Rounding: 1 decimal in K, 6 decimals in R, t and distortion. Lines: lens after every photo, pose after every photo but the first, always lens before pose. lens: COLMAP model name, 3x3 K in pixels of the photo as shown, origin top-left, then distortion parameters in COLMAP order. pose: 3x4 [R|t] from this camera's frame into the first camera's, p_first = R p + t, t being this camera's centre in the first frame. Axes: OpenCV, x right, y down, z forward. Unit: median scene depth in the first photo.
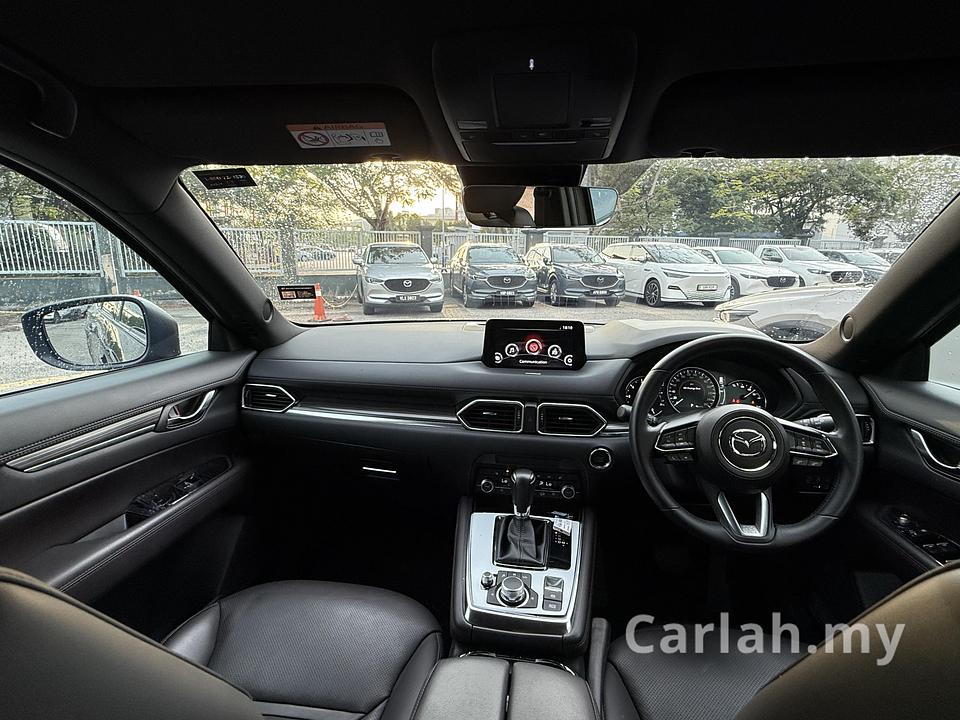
lens RADIAL K [[478.1, 0, 469.1], [0, 478.1, 360.7], [0, 0, 1]] dist [-0.000987, -0.002206]
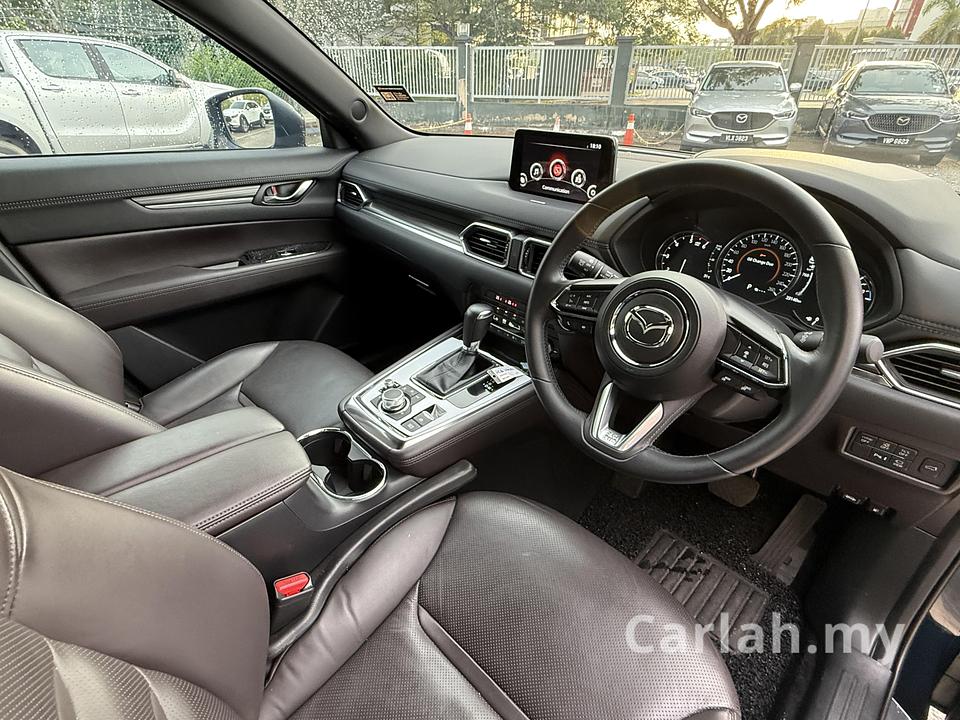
lens RADIAL K [[478.1, 0, 469.1], [0, 478.1, 360.7], [0, 0, 1]] dist [-0.000987, -0.002206]
pose [[0.783275, 0.314940, -0.535997, 0.545577], [-0.137091, 0.928461, 0.345205, 0.012381], [0.606371, -0.196911, 0.770416, 0.221198]]
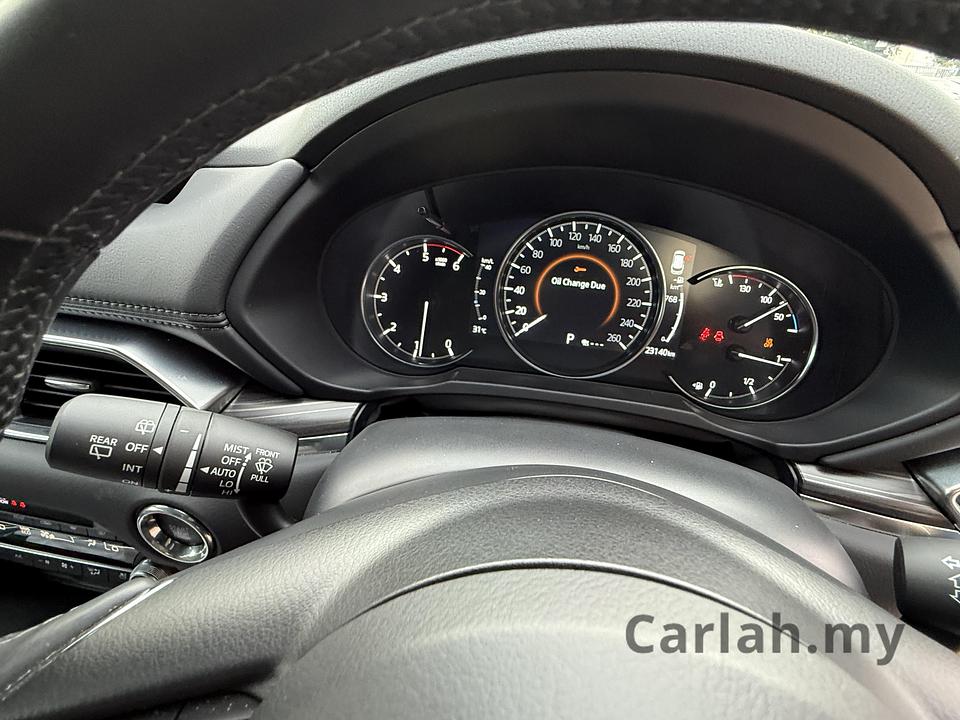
lens RADIAL K [[478.1, 0, 469.1], [0, 478.1, 360.7], [0, 0, 1]] dist [-0.000987, -0.002206]
pose [[0.998807, 0.048790, -0.001835, 0.398267], [-0.045744, 0.948268, 0.314157, 0.012256], [0.017067, -0.313699, 0.949369, 0.692194]]
